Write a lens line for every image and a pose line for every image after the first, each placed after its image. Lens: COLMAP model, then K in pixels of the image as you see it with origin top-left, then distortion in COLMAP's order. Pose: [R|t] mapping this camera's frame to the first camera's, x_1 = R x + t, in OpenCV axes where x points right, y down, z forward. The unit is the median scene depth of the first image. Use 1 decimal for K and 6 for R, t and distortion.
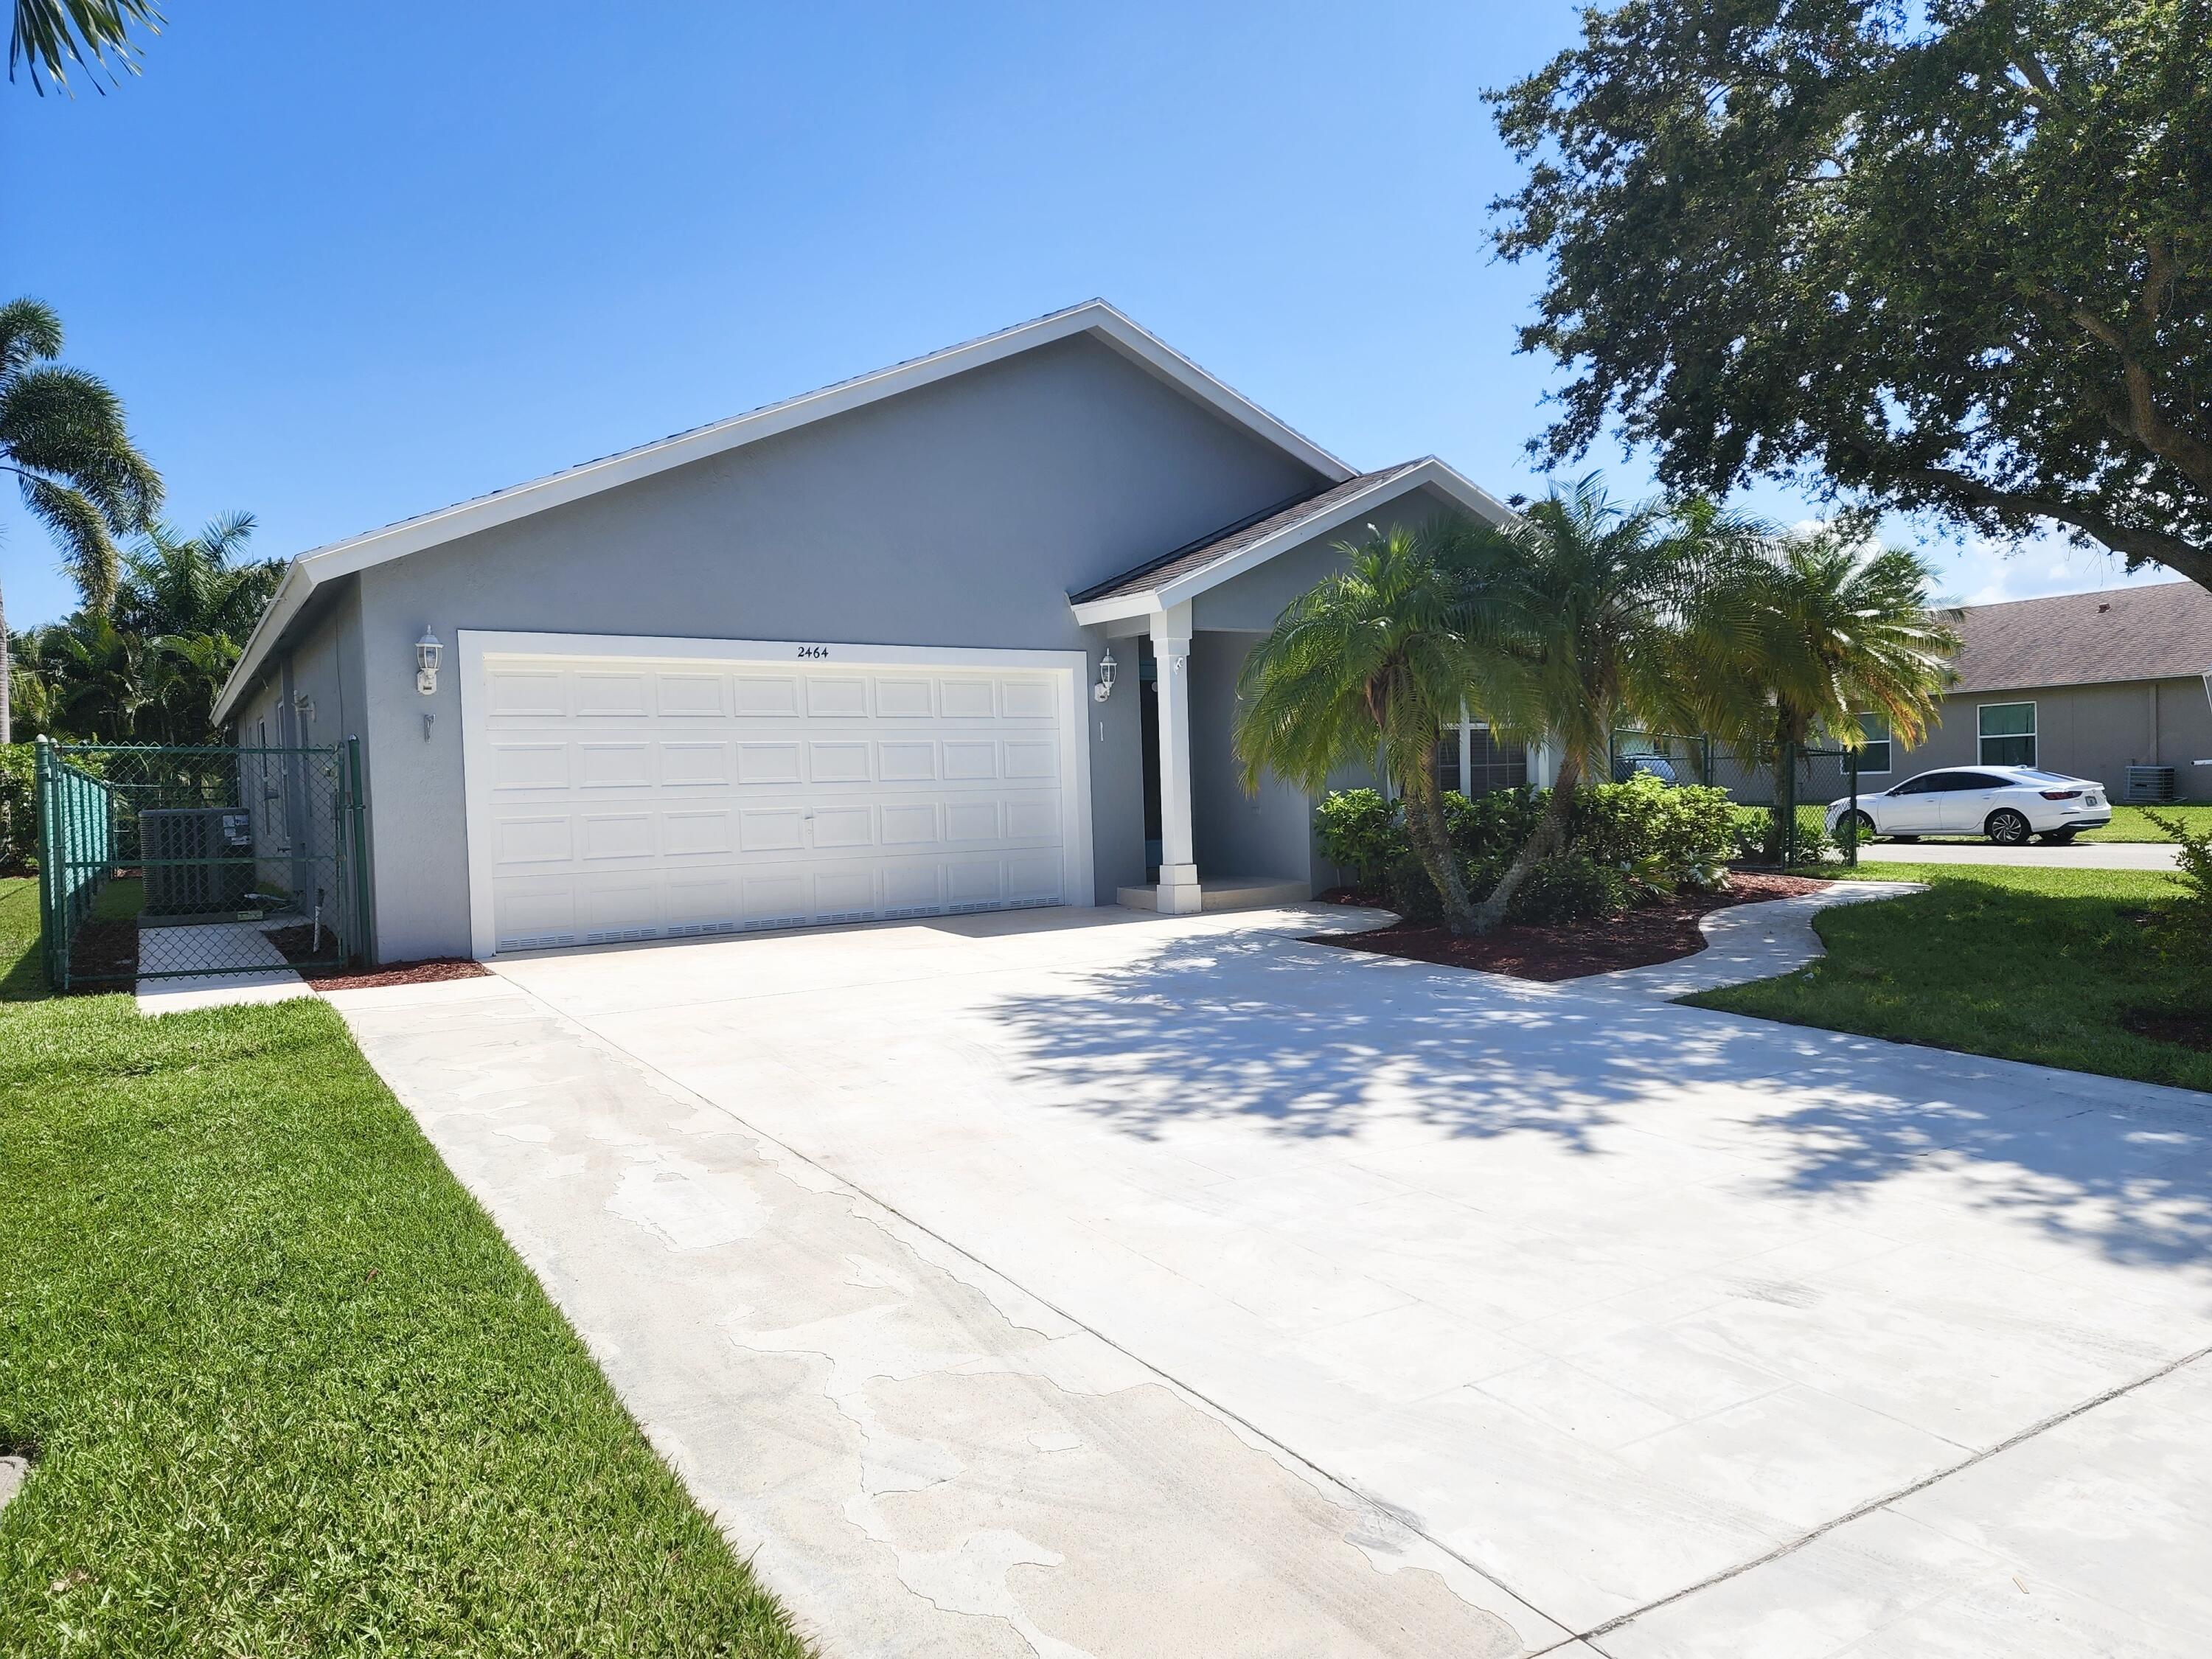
lens RADIAL K [[1481.9, 0, 1106.2], [0, 1481.9, 828.5], [0, 0, 1]] dist [0.065584, 0.000304]
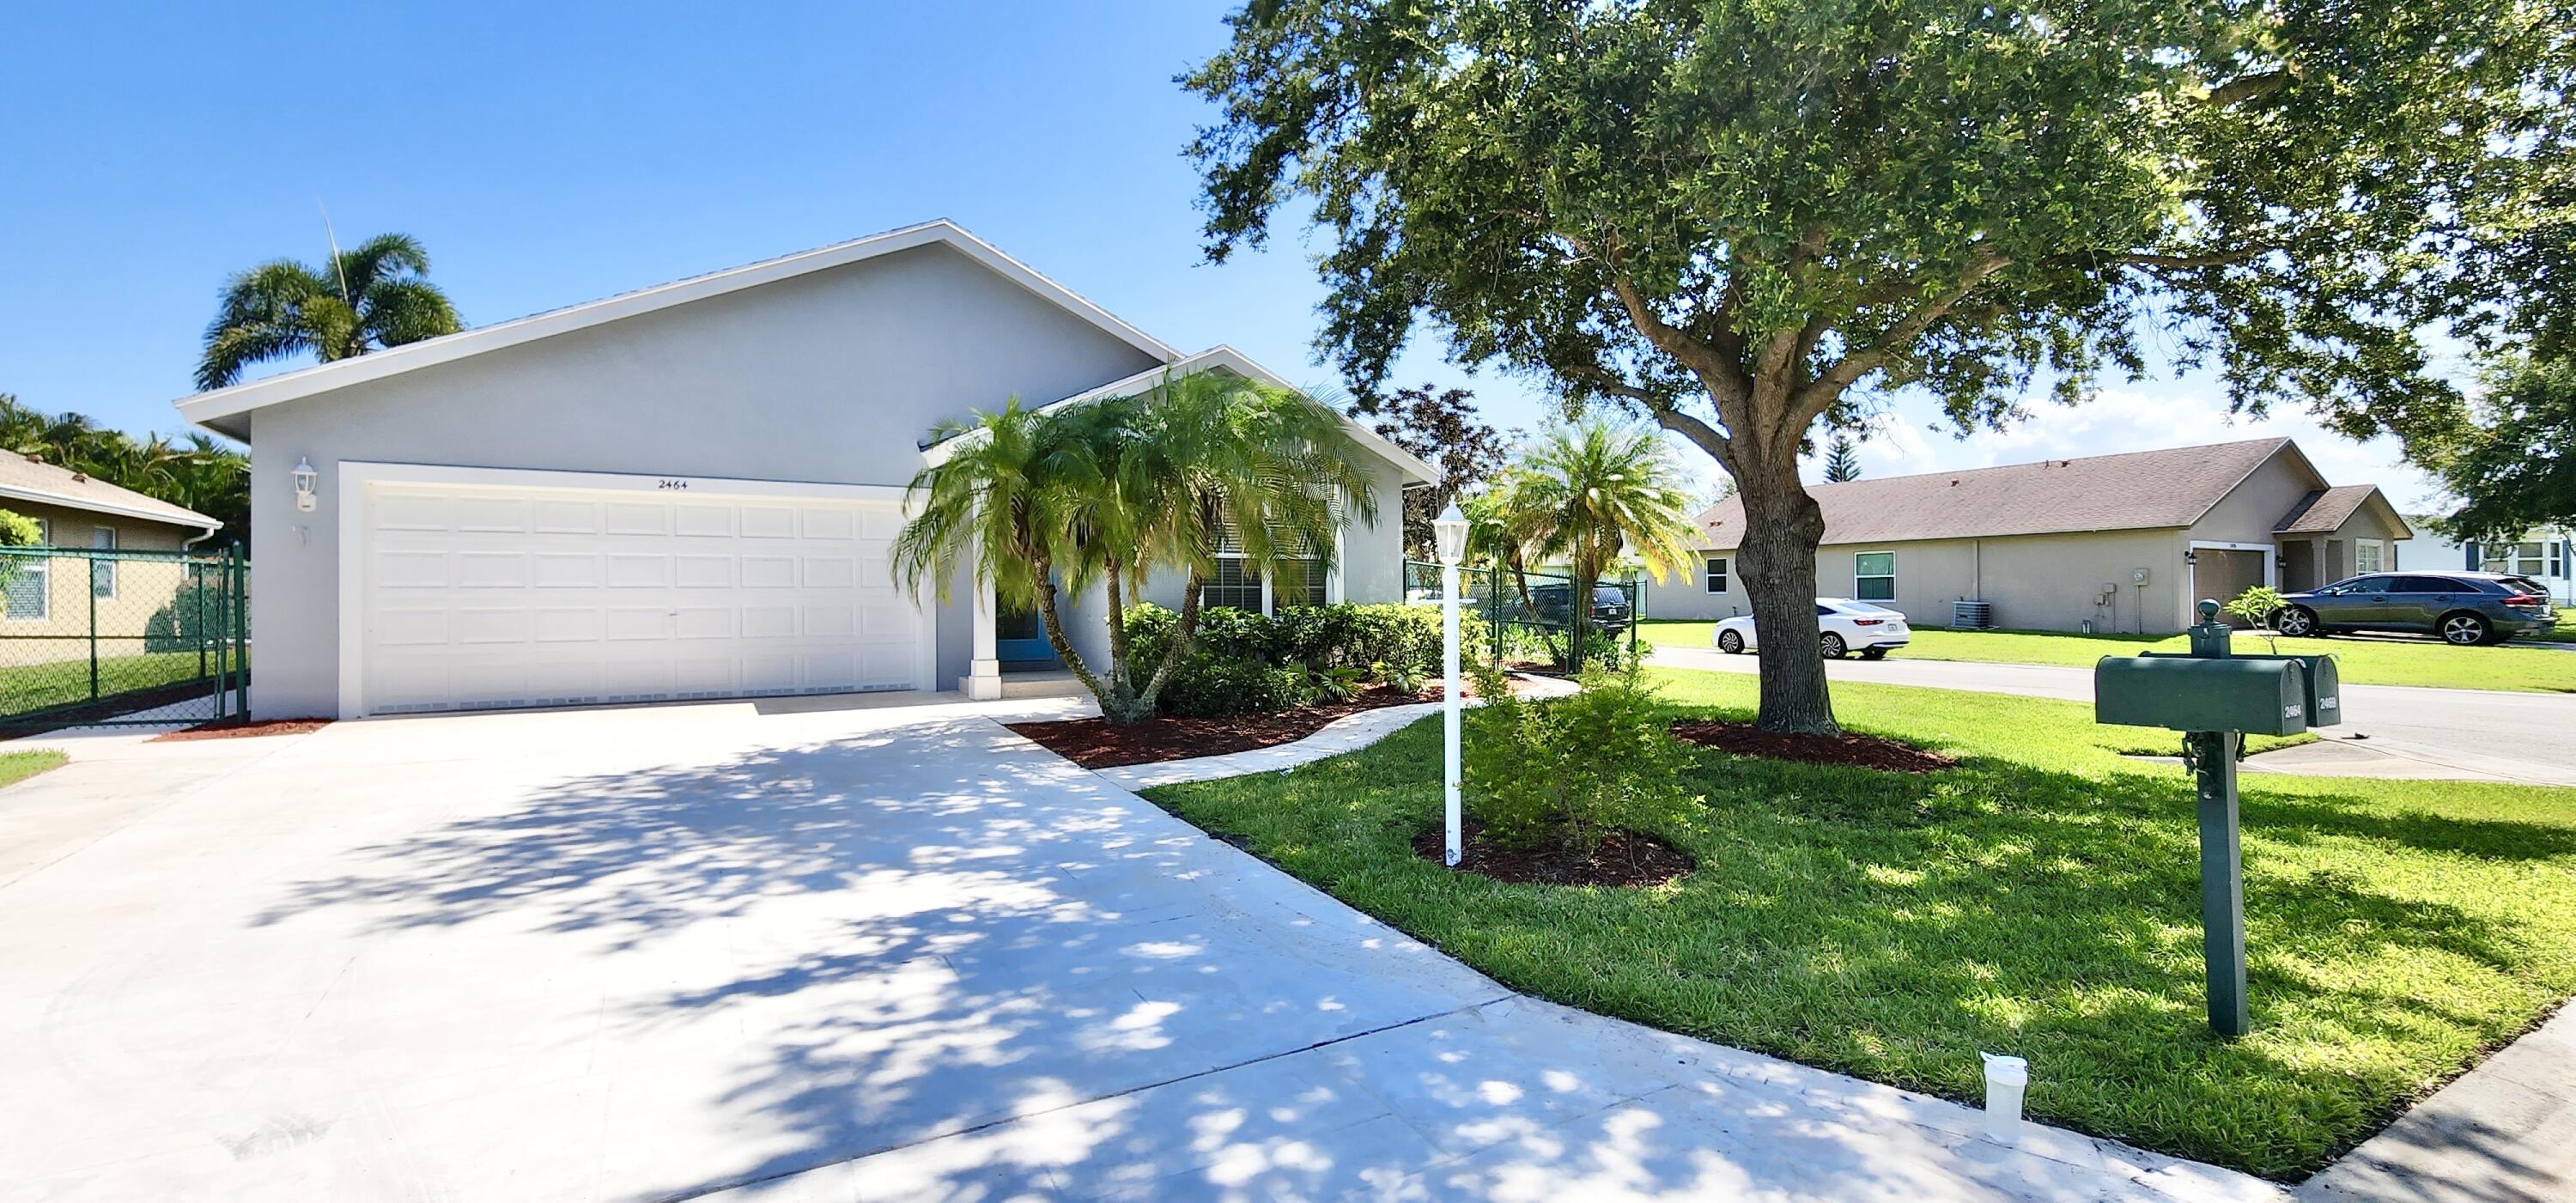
lens RADIAL K [[1066.8, 0, 1287.5], [0, 1066.8, 596.4], [0, 0, 1]] dist [-0.000168, -0.000010]
pose [[0.998447, 0.025365, -0.049606, 0.417782], [-0.026748, 0.999266, -0.027418, -0.013751], [0.048874, 0.028702, 0.998392, 0.131840]]
